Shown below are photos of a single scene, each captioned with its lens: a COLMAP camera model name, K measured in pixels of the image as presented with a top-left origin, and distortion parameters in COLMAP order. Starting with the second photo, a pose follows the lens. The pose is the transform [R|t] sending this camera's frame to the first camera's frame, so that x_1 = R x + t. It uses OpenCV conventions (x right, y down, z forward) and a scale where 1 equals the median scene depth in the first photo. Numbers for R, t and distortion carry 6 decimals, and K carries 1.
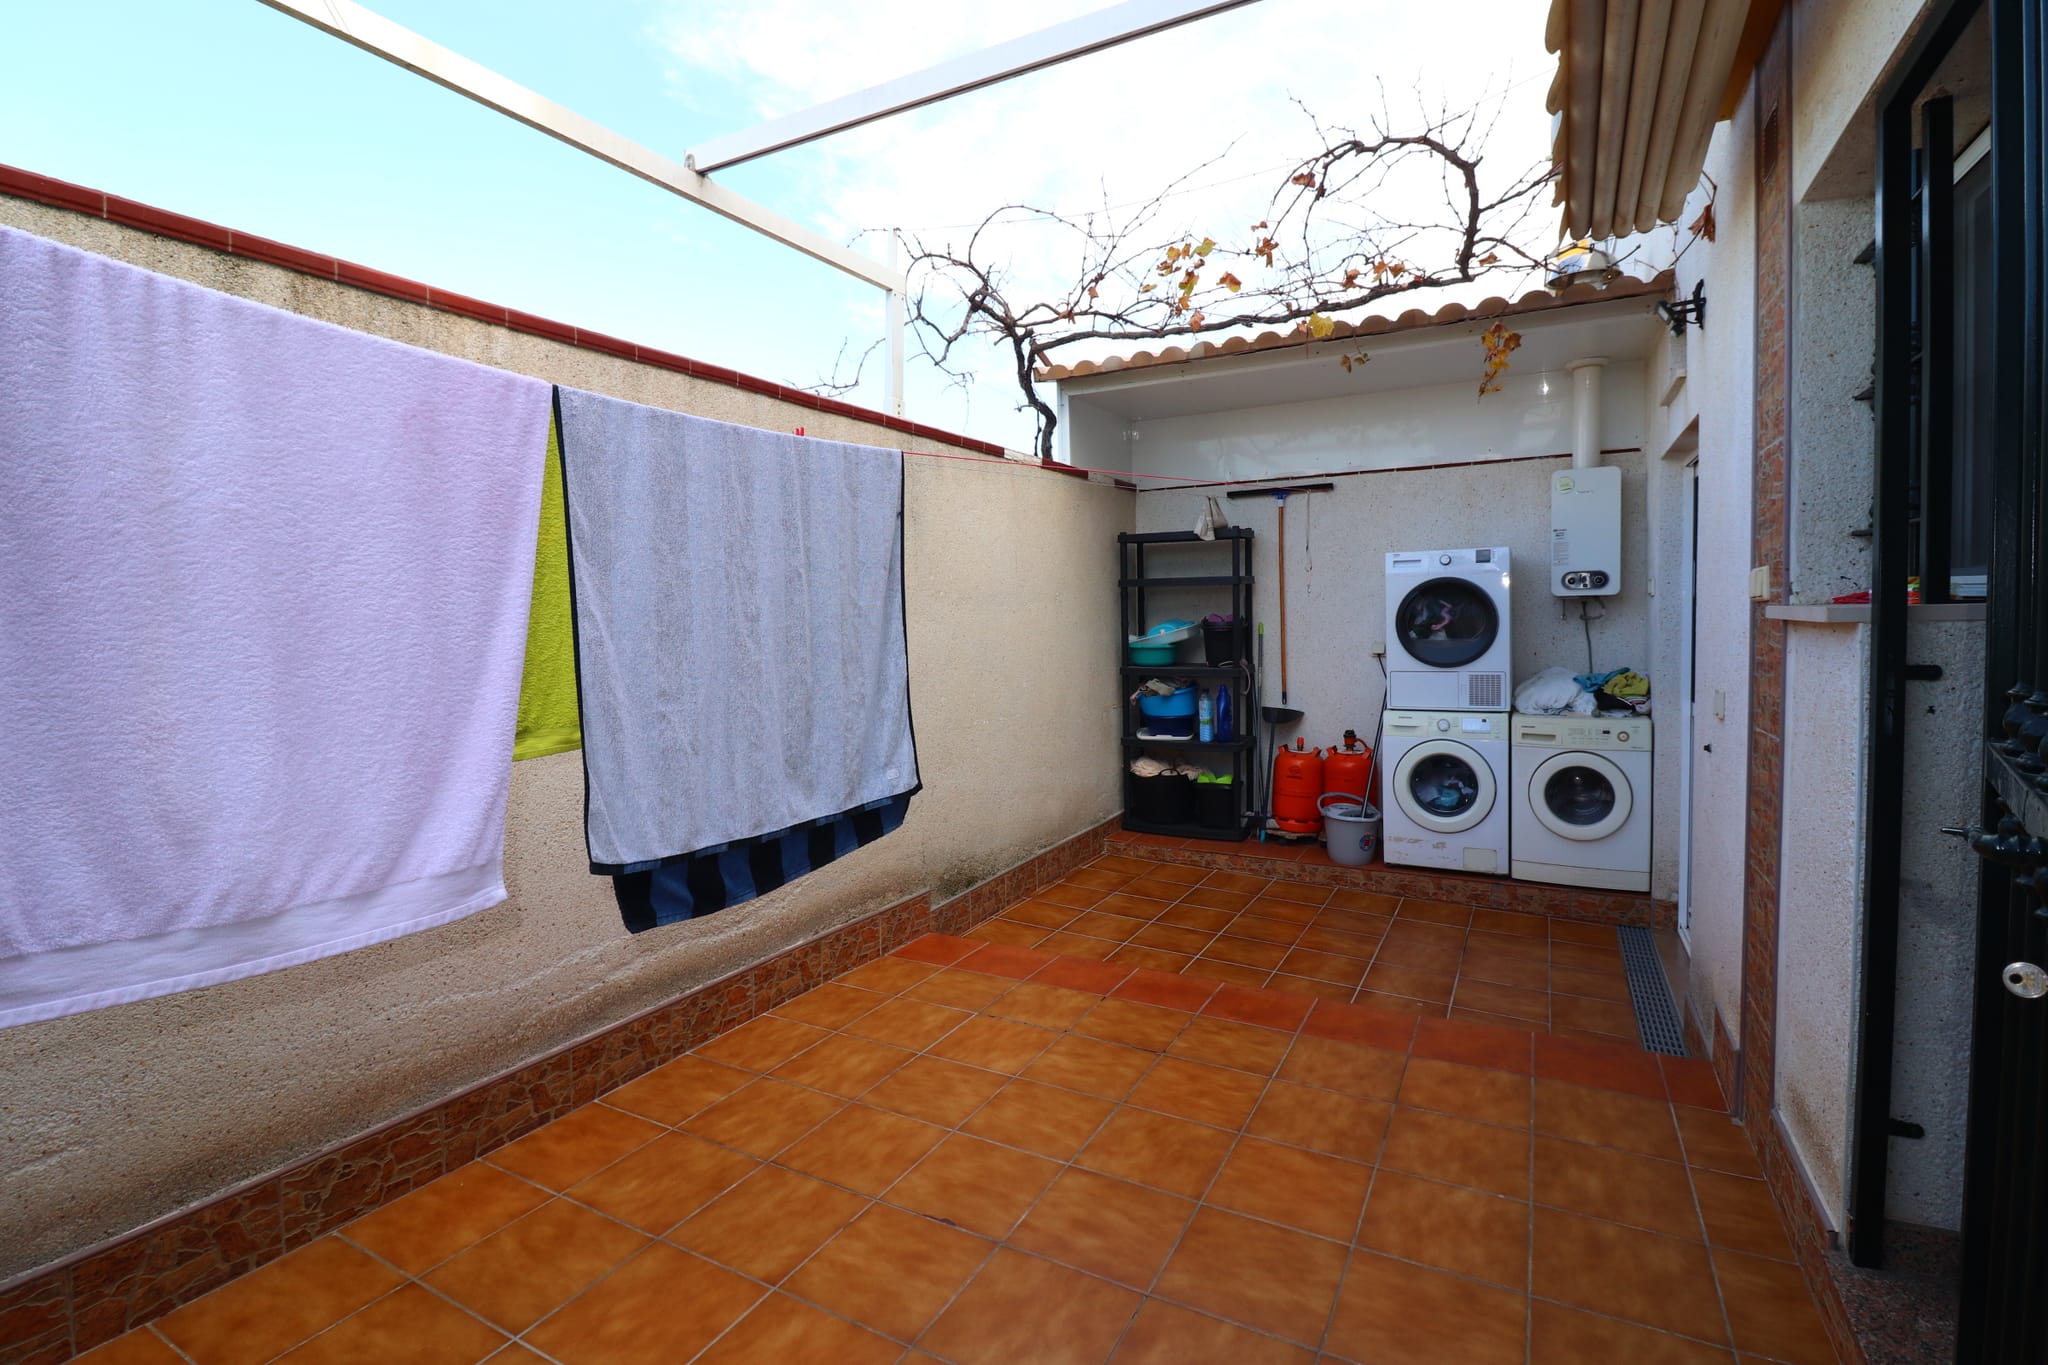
lens RADIAL K [[948.3, 0, 1026.6], [0, 948.3, 673.2], [0, 0, 1]] dist [-0.003549, -0.010742]
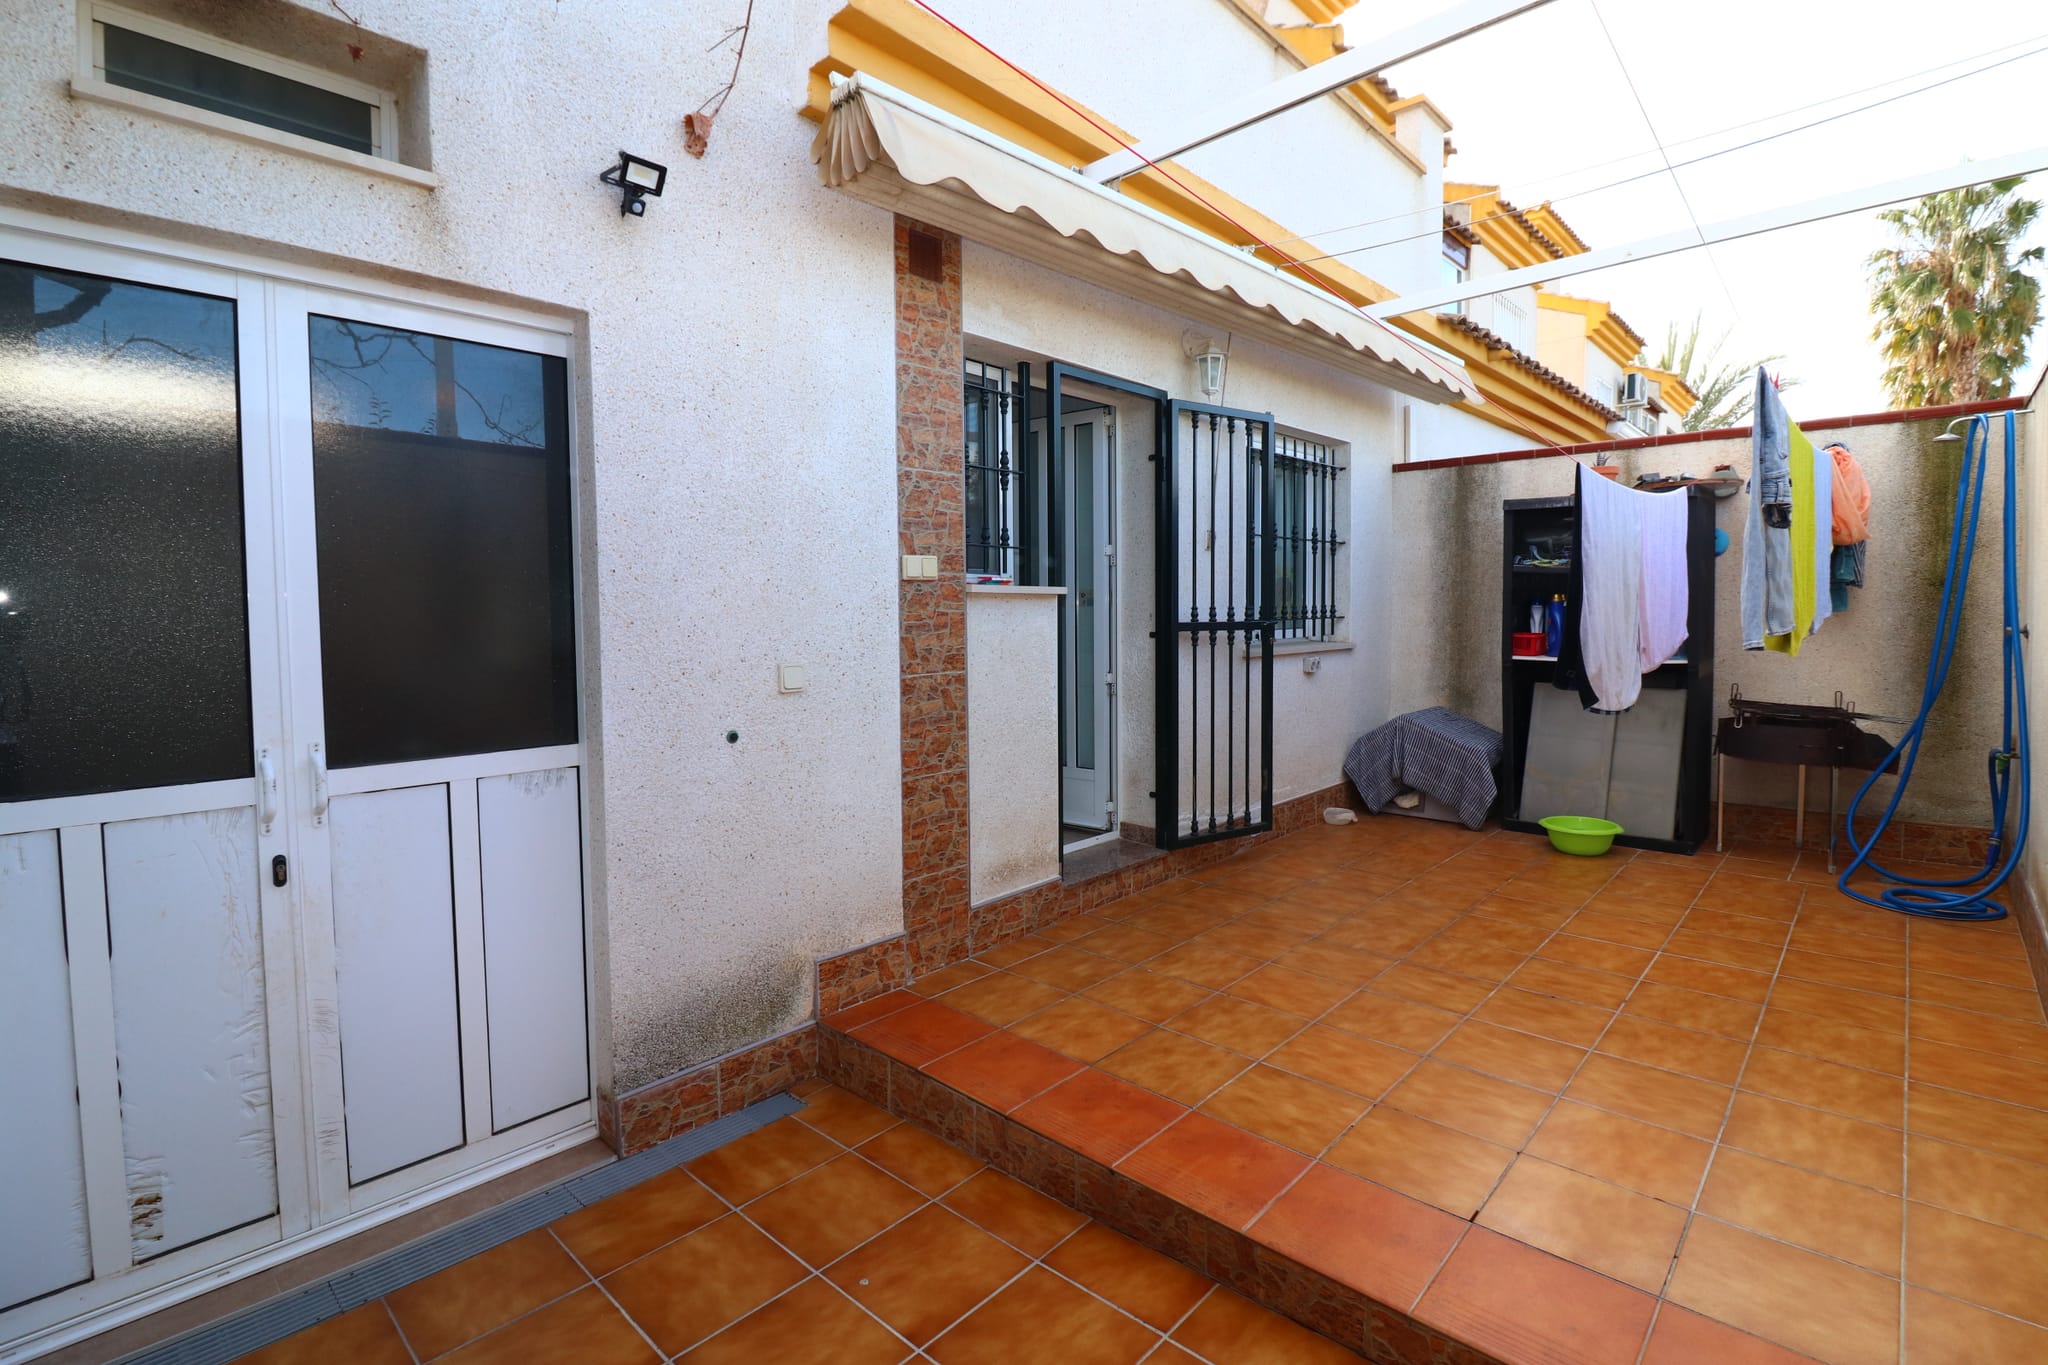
lens RADIAL K [[948.3, 0, 1019.1], [0, 948.3, 667.1], [0, 0, 1]] dist [-0.003549, -0.010742]
pose [[-0.965141, 0.009962, 0.261539, 0.274822], [0.040596, 0.992880, 0.111990, -0.097483], [-0.258561, 0.118704, -0.958674, 2.224548]]
